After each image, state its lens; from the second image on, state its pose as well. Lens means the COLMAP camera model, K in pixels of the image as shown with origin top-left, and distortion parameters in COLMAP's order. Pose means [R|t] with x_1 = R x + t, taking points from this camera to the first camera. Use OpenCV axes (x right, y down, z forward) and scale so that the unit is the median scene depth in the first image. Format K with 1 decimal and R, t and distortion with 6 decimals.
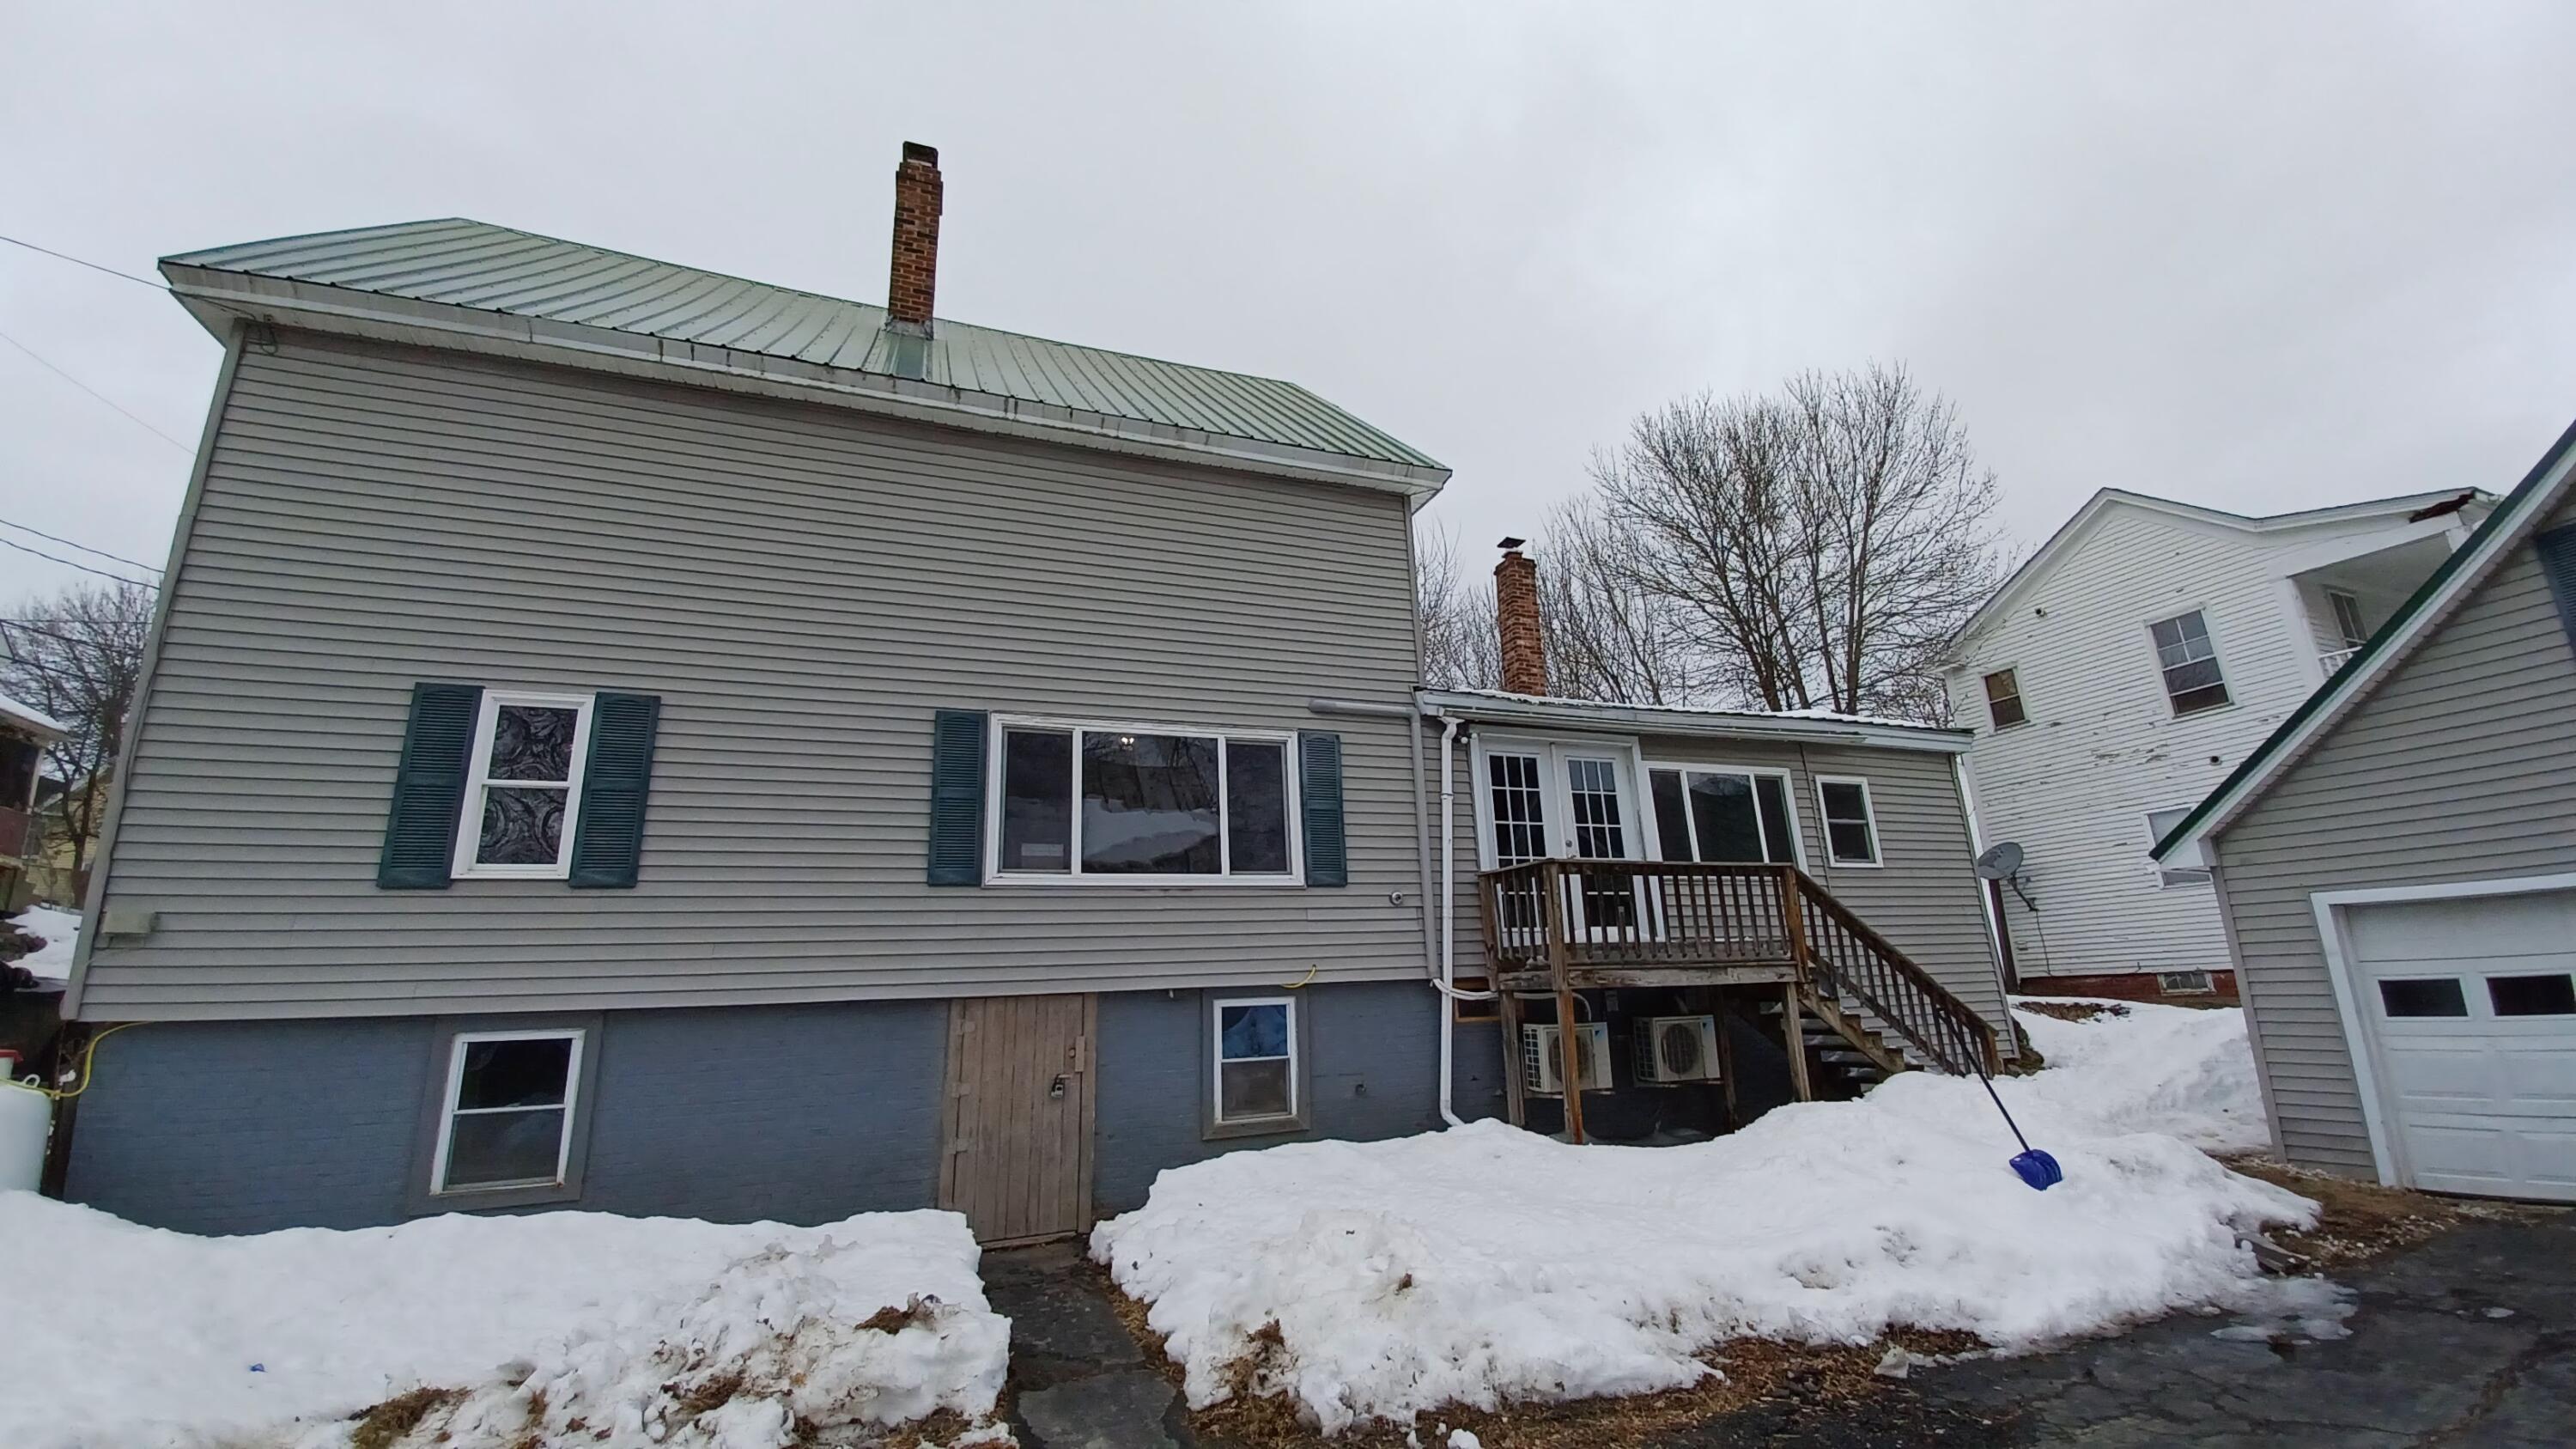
lens RADIAL K [[1018.8, 0, 1275.4], [0, 1018.8, 728.2], [0, 0, 1]] dist [-0.003815, -0.007519]
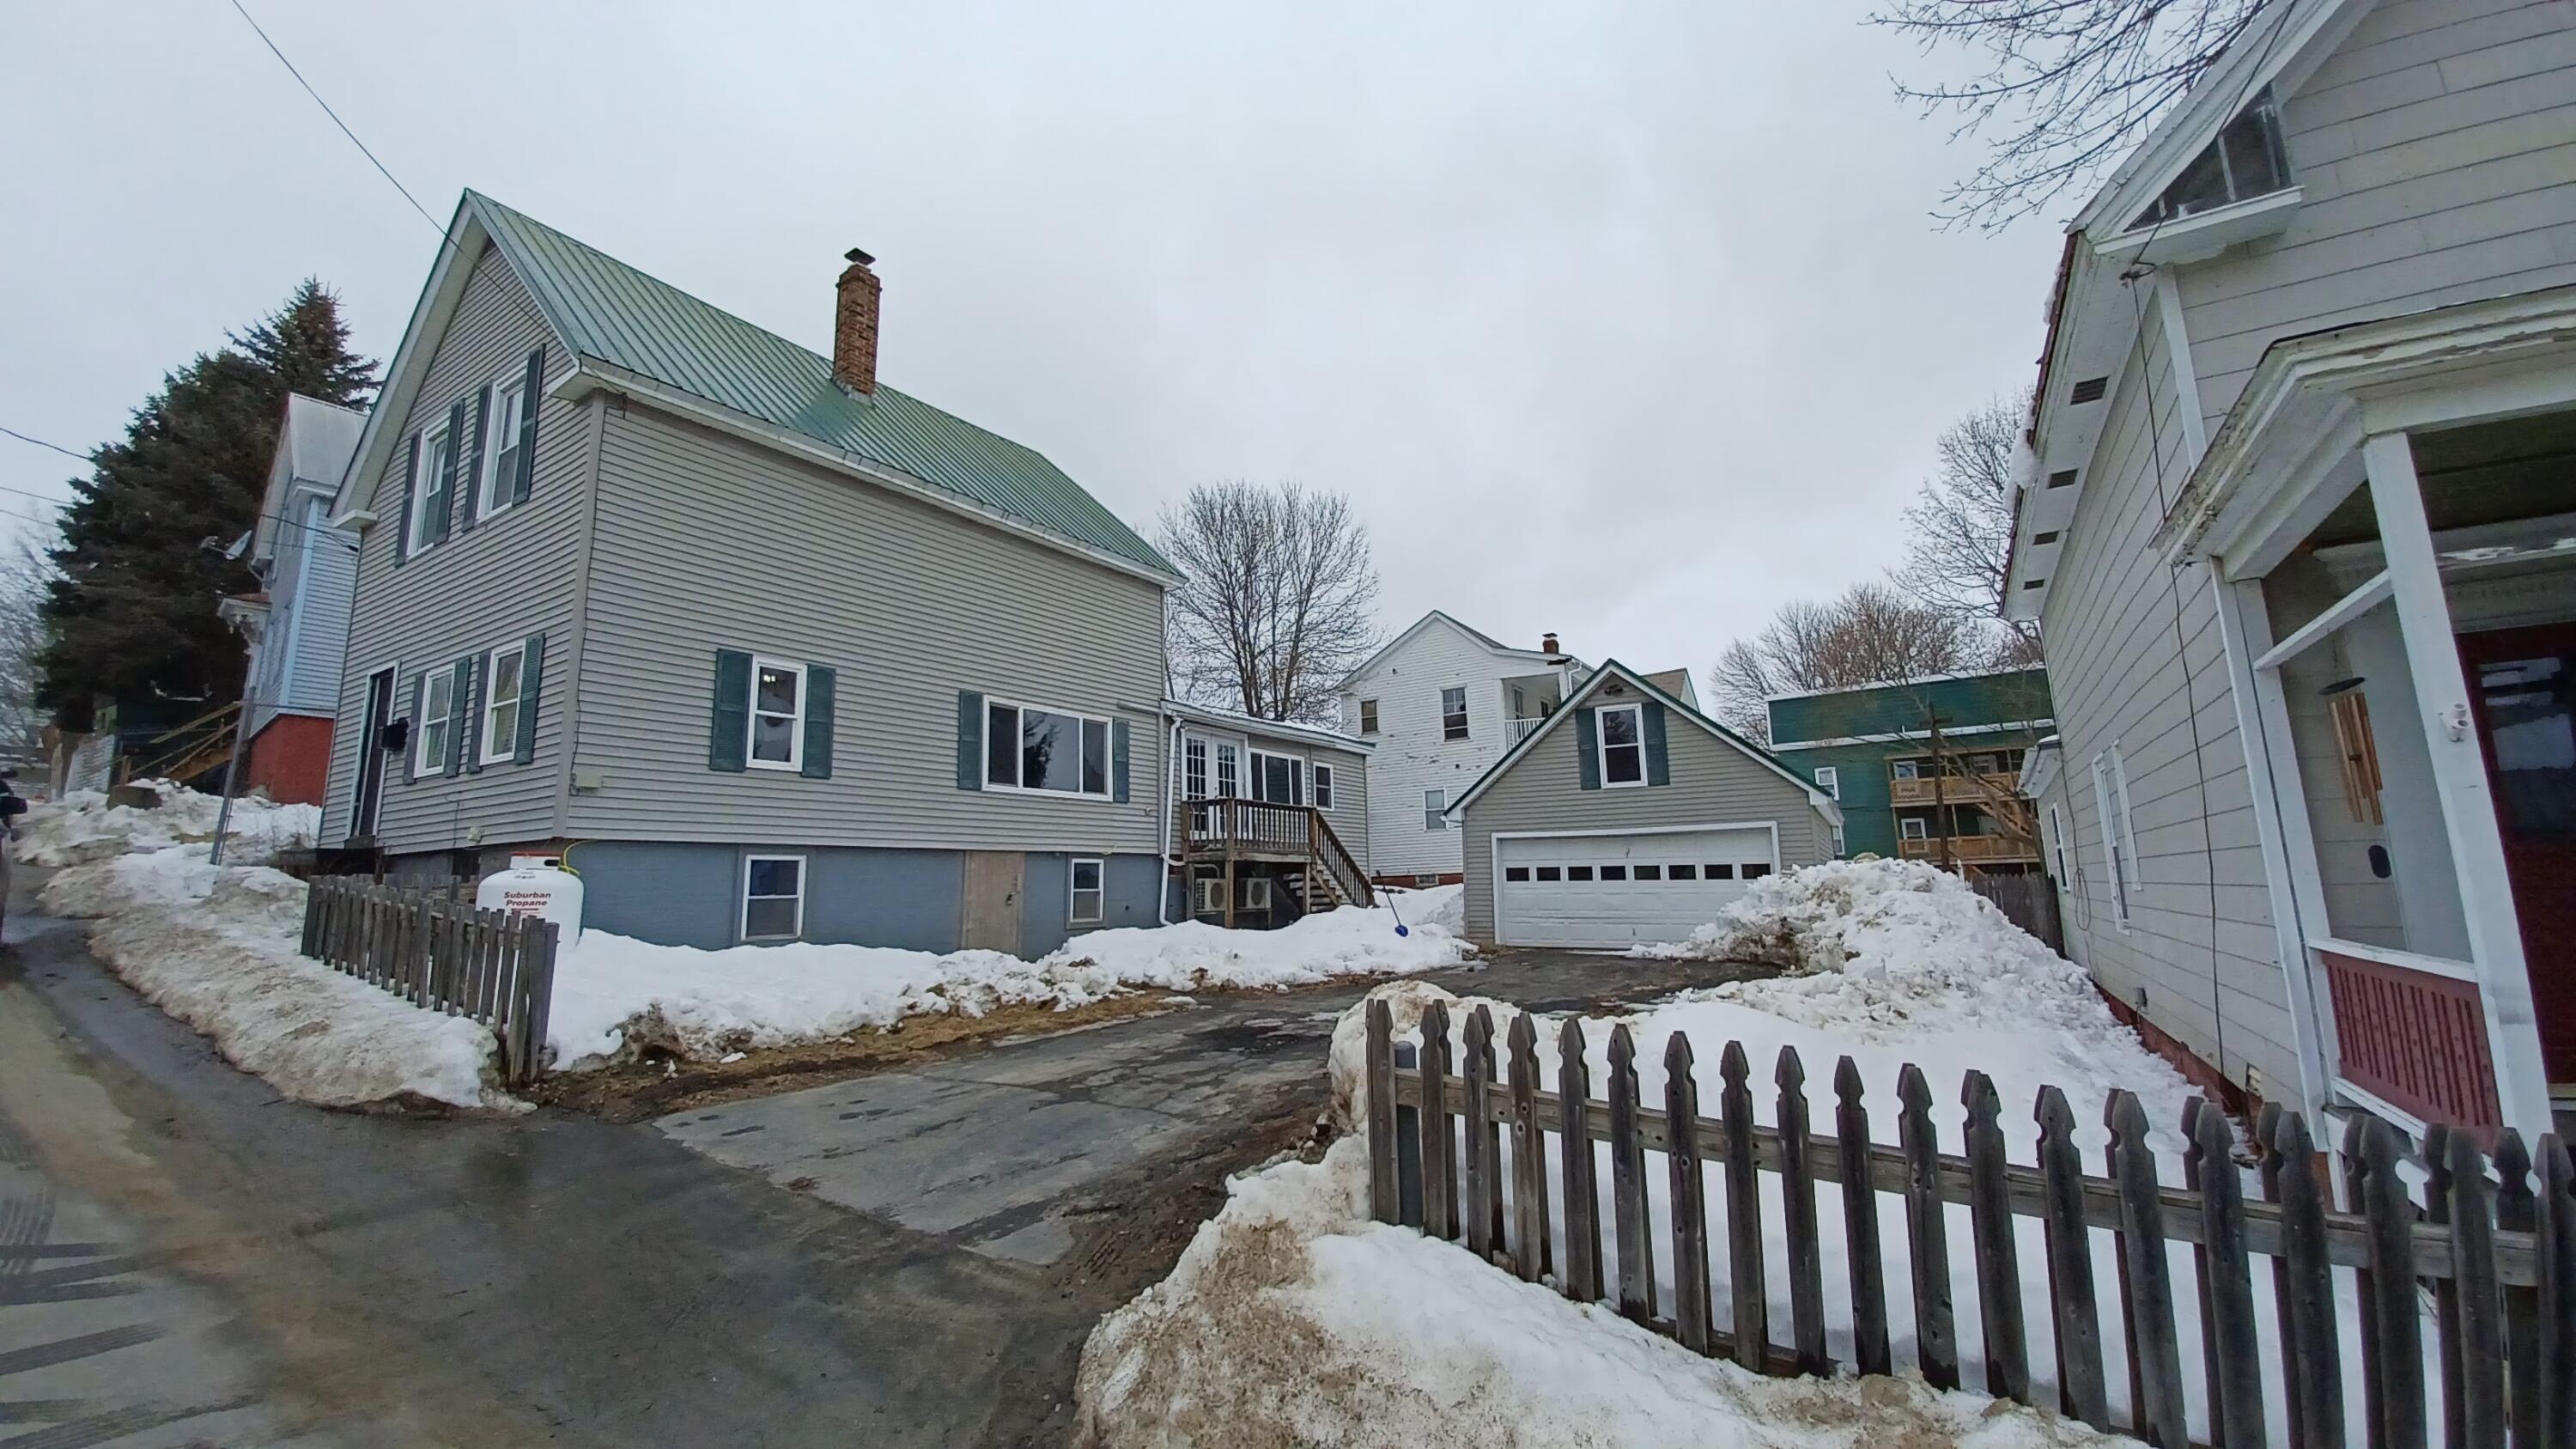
lens RADIAL K [[1018.8, 0, 1294.1], [0, 1018.8, 729.0], [0, 0, 1]] dist [-0.003815, -0.007519]
pose [[0.809309, 0.110324, 0.576929, -0.776192], [-0.154966, 0.987507, 0.028547, -0.080524], [-0.566572, -0.112508, 0.816295, -0.687273]]
